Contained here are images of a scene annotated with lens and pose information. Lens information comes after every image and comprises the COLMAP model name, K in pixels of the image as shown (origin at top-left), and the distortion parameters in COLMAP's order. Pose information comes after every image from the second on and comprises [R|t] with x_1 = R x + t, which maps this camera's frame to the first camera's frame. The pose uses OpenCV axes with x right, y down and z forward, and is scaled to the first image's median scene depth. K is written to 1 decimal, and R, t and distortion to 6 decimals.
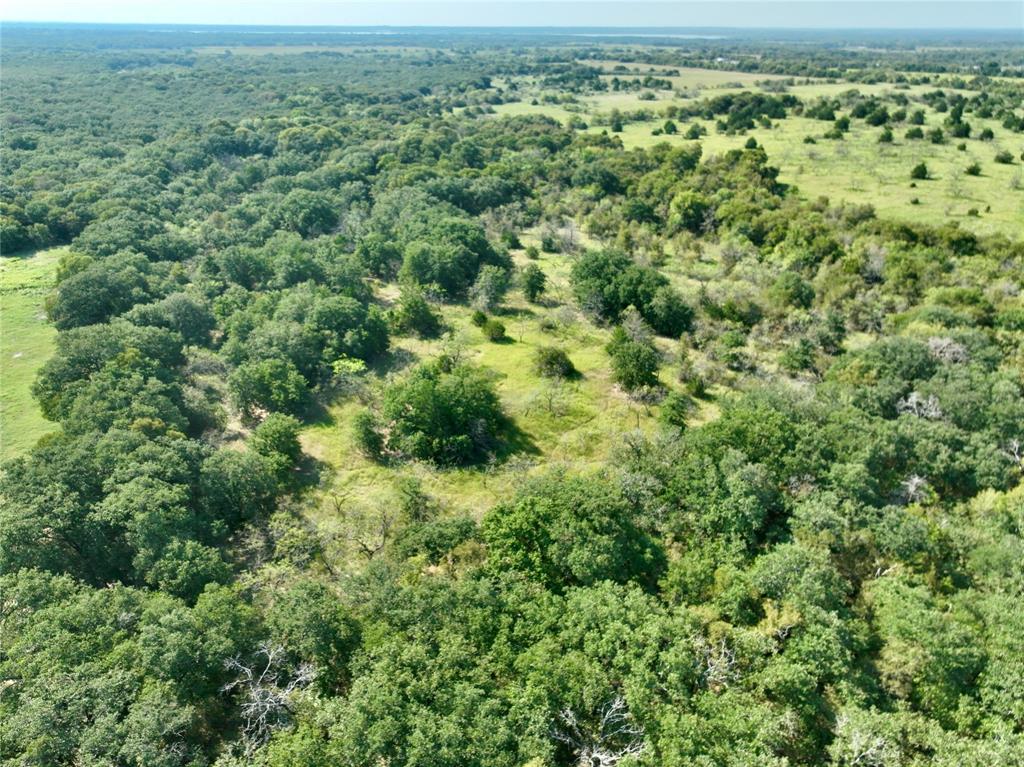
lens RADIAL K [[726.8, 0, 509.7], [0, 726.8, 381.3], [0, 0, 1]] dist [-0.003428, 0.021999]
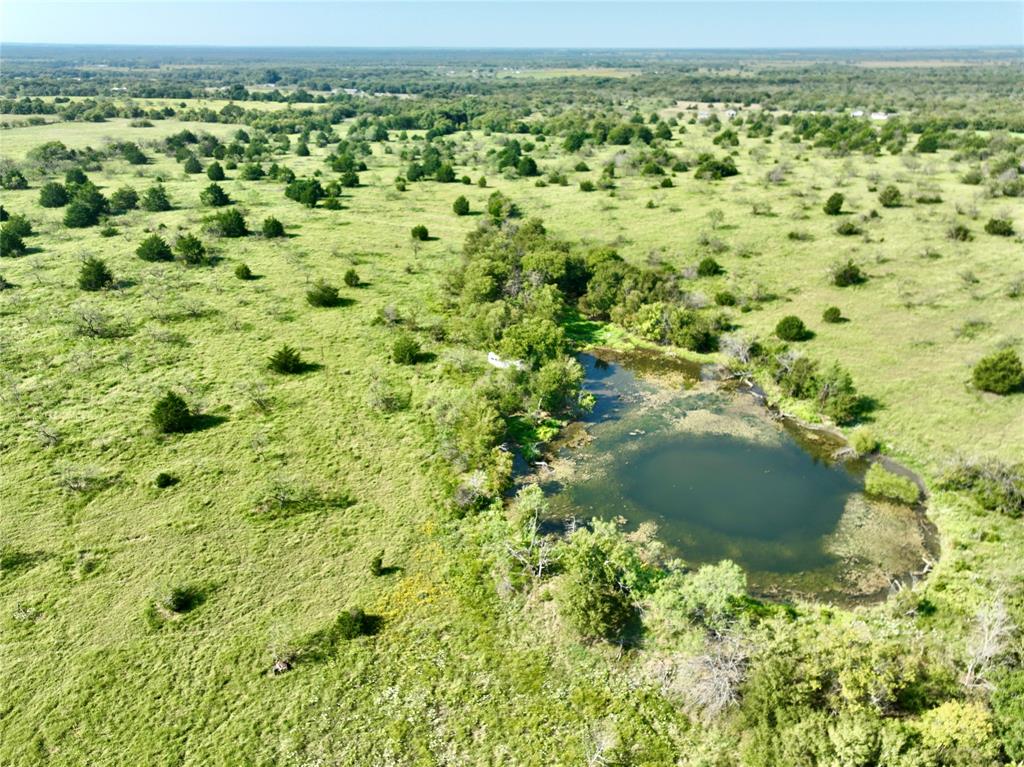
lens RADIAL K [[726.8, 0, 511.2], [0, 726.8, 384.9], [0, 0, 1]] dist [-0.003428, 0.021999]
pose [[0.639466, -0.329965, 0.694411, 0.174973], [0.339426, 0.931592, 0.130099, -0.123383], [-0.689836, 0.152507, 0.707720, 0.252183]]
